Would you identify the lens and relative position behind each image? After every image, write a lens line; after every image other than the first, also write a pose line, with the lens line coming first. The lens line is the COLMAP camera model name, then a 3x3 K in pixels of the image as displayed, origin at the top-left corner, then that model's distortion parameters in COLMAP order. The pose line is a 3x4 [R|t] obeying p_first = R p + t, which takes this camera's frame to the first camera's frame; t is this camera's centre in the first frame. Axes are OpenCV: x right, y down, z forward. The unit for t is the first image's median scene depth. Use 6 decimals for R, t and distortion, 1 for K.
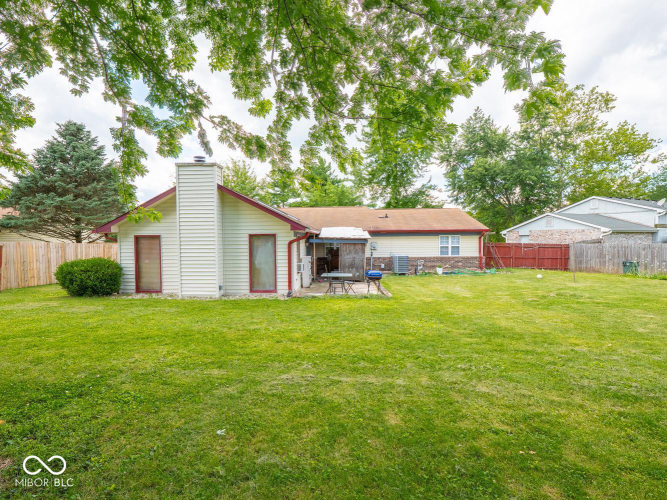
lens RADIAL K [[330.0, 0, 329.3], [0, 330.0, 250.0], [0, 0, 1]] dist [-0.007452, -0.001240]
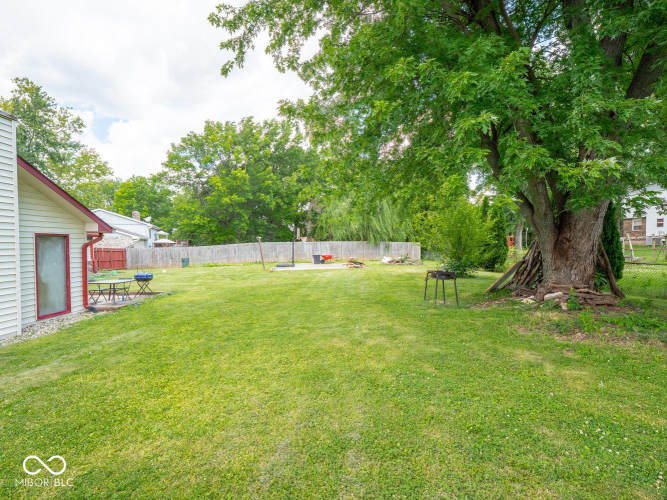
lens RADIAL K [[330.0, 0, 329.3], [0, 330.0, 250.0], [0, 0, 1]] dist [-0.007452, -0.001240]
pose [[0.001237, -0.013785, 0.999904, -0.904954], [0.035658, 0.999270, 0.013732, -0.002341], [-0.999363, 0.035637, 0.001728, 0.400519]]
